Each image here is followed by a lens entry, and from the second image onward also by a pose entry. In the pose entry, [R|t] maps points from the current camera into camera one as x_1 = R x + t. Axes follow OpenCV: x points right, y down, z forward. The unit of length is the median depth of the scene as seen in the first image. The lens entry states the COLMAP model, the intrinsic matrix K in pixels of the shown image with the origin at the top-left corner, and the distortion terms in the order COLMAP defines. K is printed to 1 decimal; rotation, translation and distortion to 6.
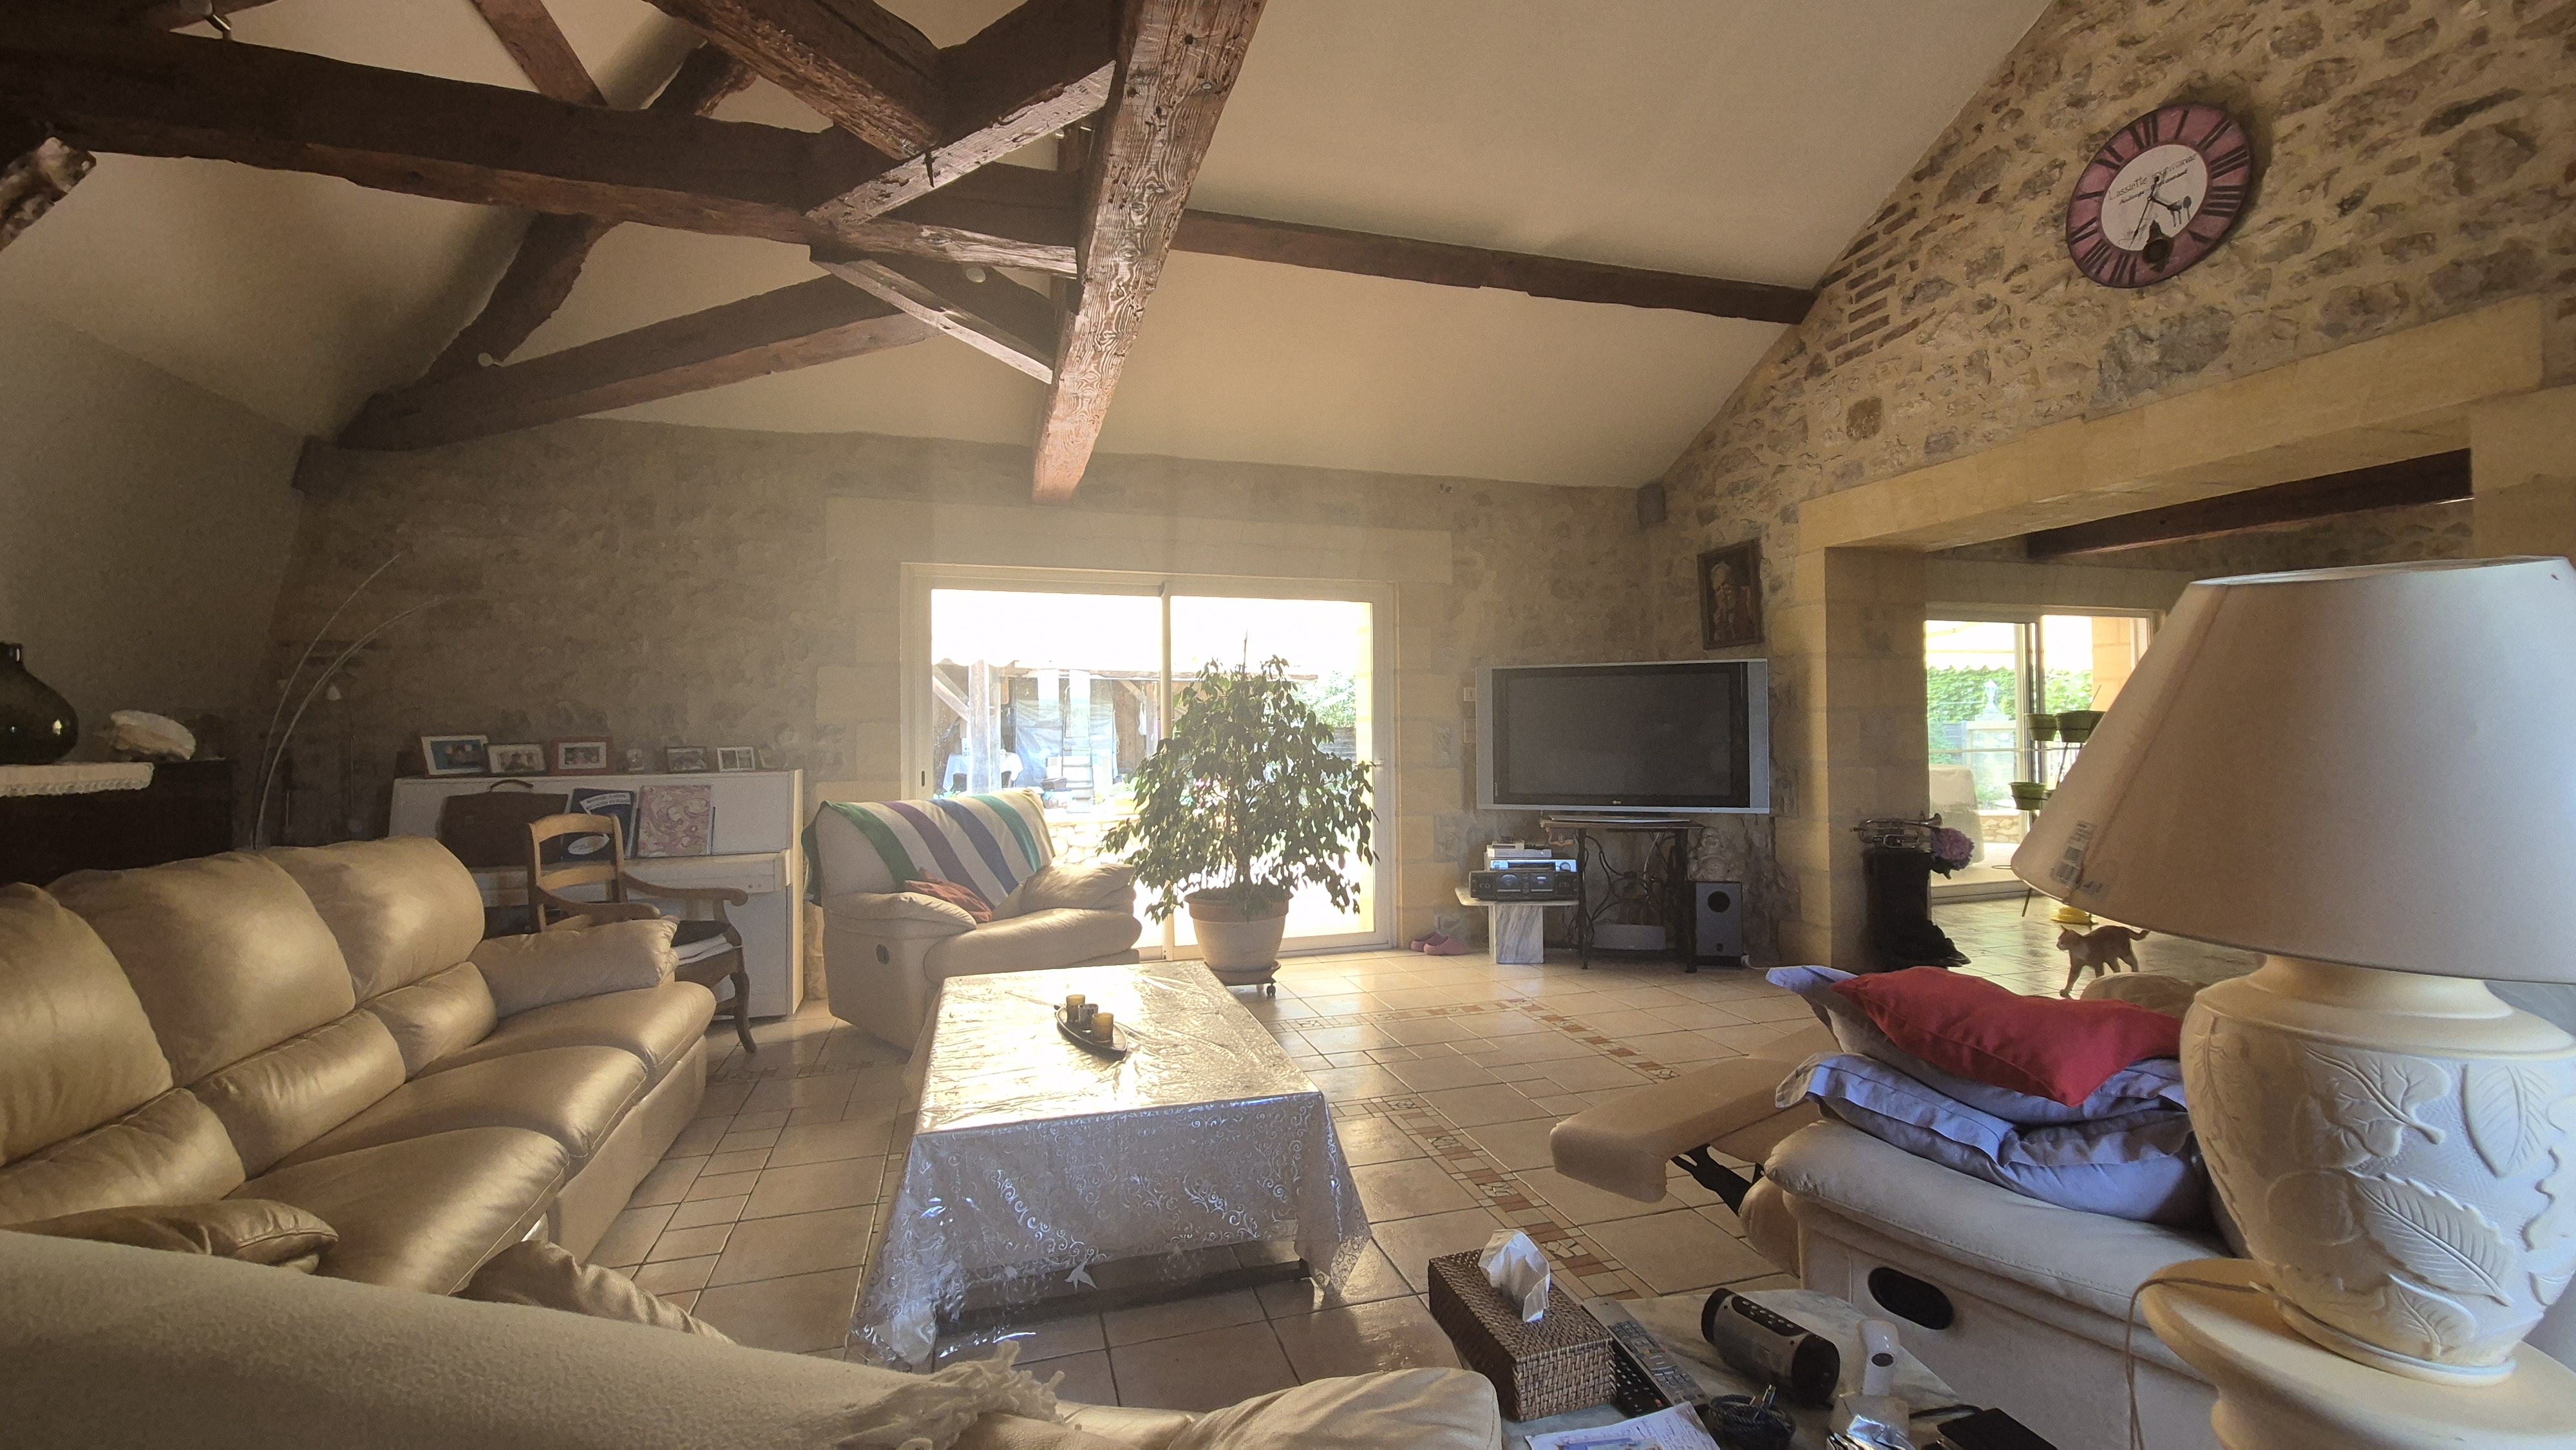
lens RADIAL K [[1062.0, 0, 1289.4], [0, 1062.0, 724.3], [0, 0, 1]] dist [0.009162, -0.000311]
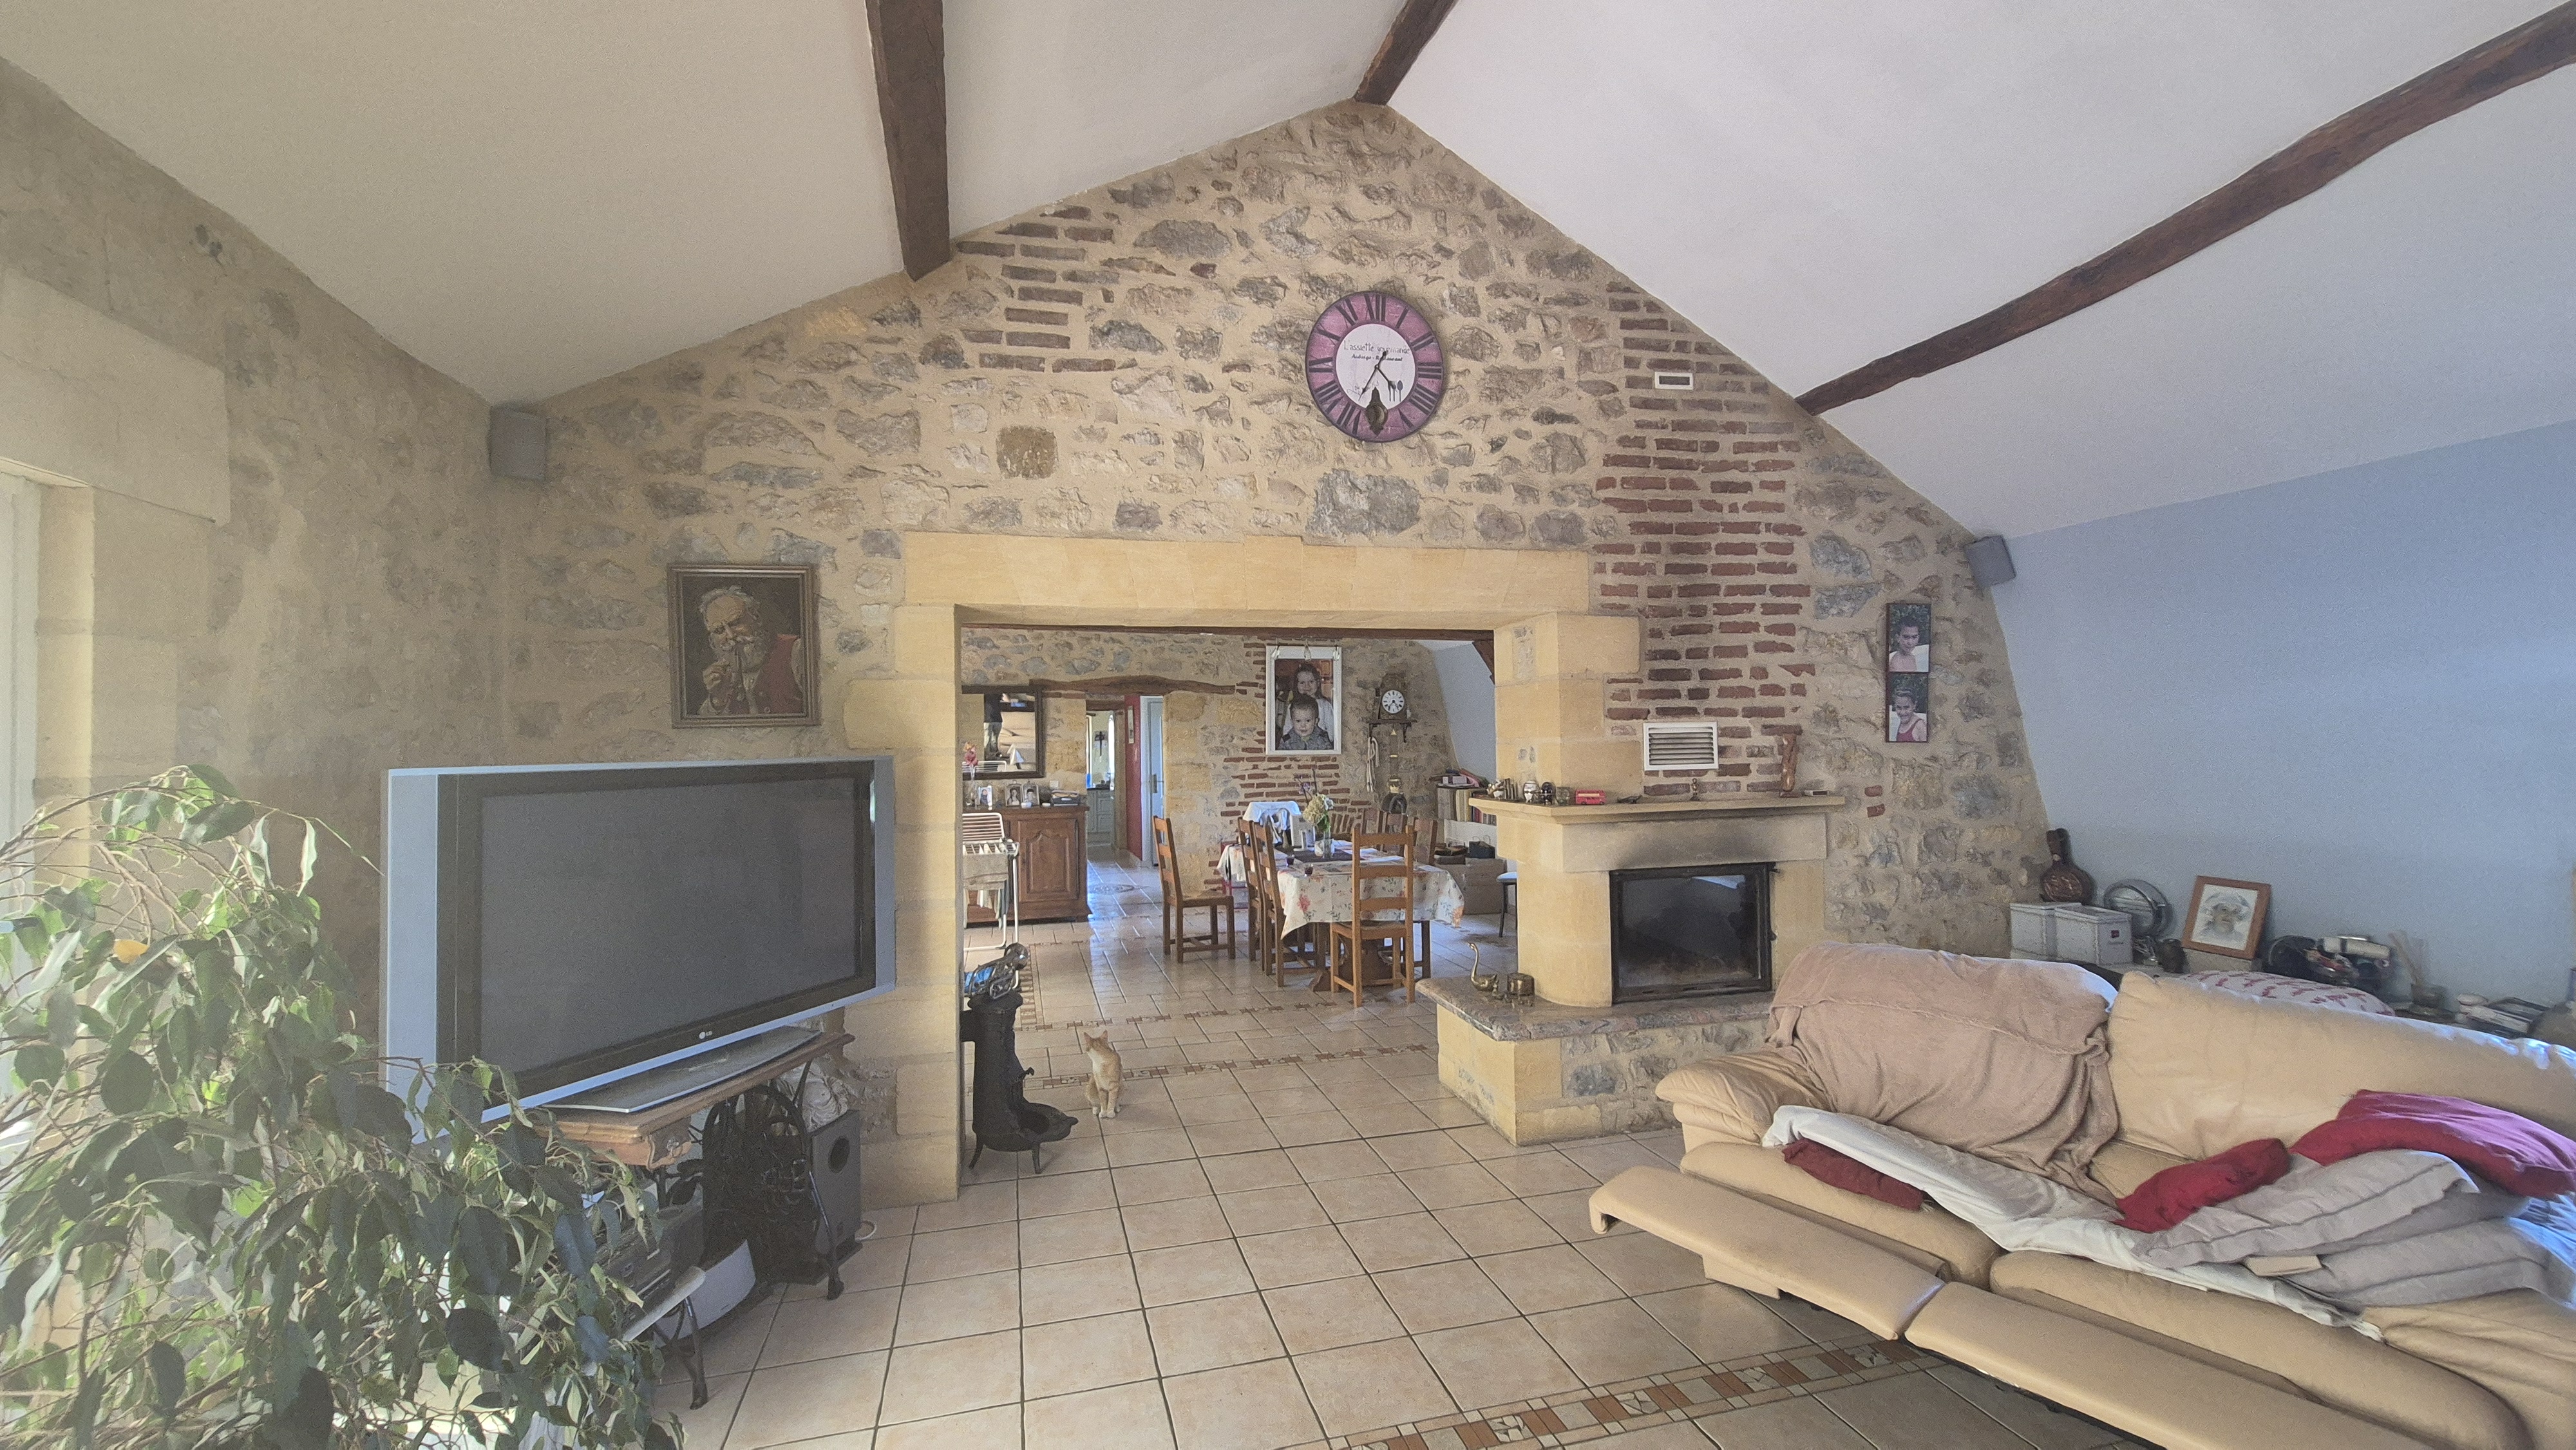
lens RADIAL K [[1062.0, 0, 1282.9], [0, 1062.0, 717.1], [0, 0, 1]] dist [0.009162, -0.000311]
pose [[0.032265, 0.028824, 0.999064, -0.271734], [0.009756, 0.999527, -0.029153, -0.082961], [-0.999432, 0.010688, 0.031969, 0.957229]]
